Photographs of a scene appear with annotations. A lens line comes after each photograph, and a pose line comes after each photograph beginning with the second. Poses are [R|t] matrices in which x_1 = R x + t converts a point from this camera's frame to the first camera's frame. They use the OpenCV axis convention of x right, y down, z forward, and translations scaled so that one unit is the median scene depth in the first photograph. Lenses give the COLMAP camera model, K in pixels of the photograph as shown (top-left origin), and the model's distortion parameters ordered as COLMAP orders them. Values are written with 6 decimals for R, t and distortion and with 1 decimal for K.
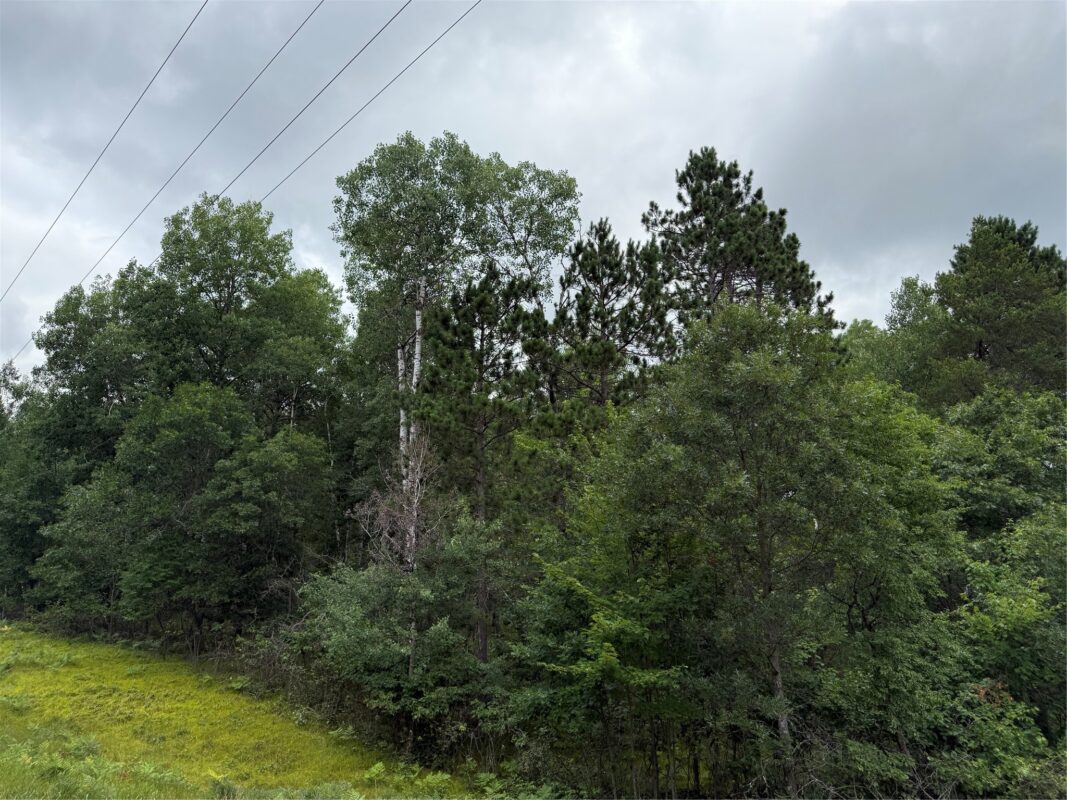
lens RADIAL K [[752.9, 0, 533.5], [0, 752.9, 400.0], [0, 0, 1]] dist [0.109924, -0.161531]
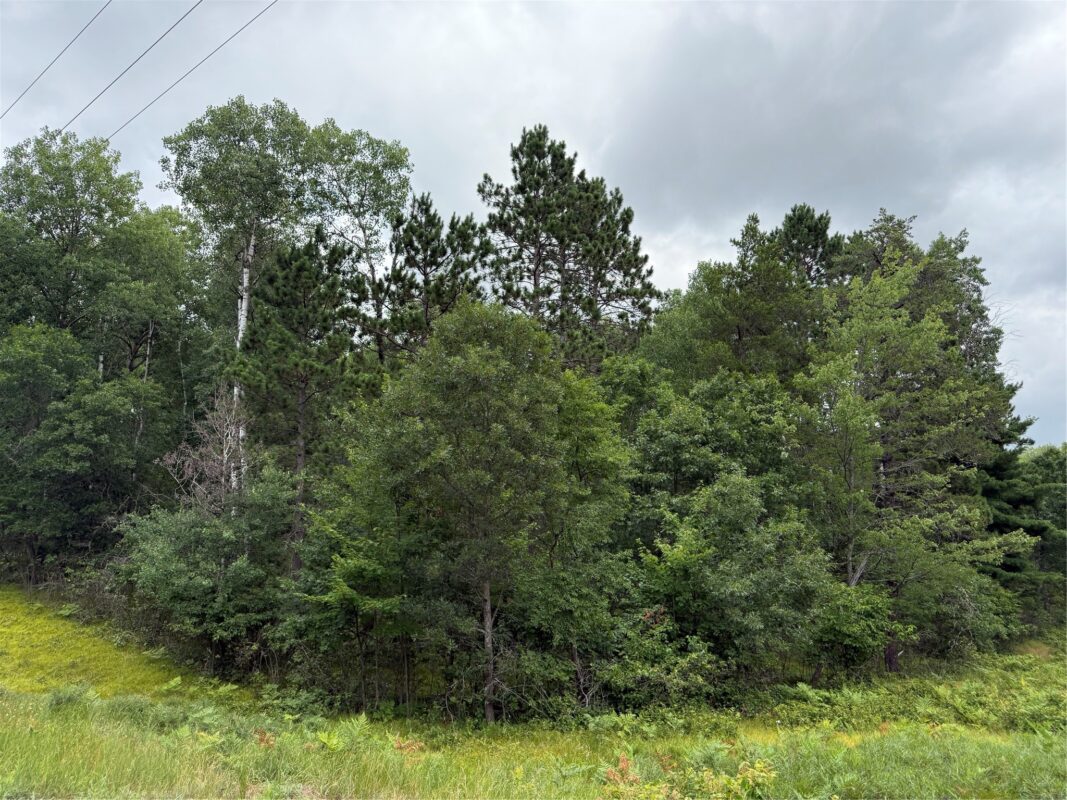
lens RADIAL K [[763.4, 0, 533.5], [0, 763.4, 400.0], [0, 0, 1]] dist [0.032583, -0.024779]
pose [[0.992480, 0.033253, 0.117803, 0.118713], [-0.043118, 0.995682, 0.082211, -0.039753], [-0.114561, -0.086672, 0.989628, -0.114399]]
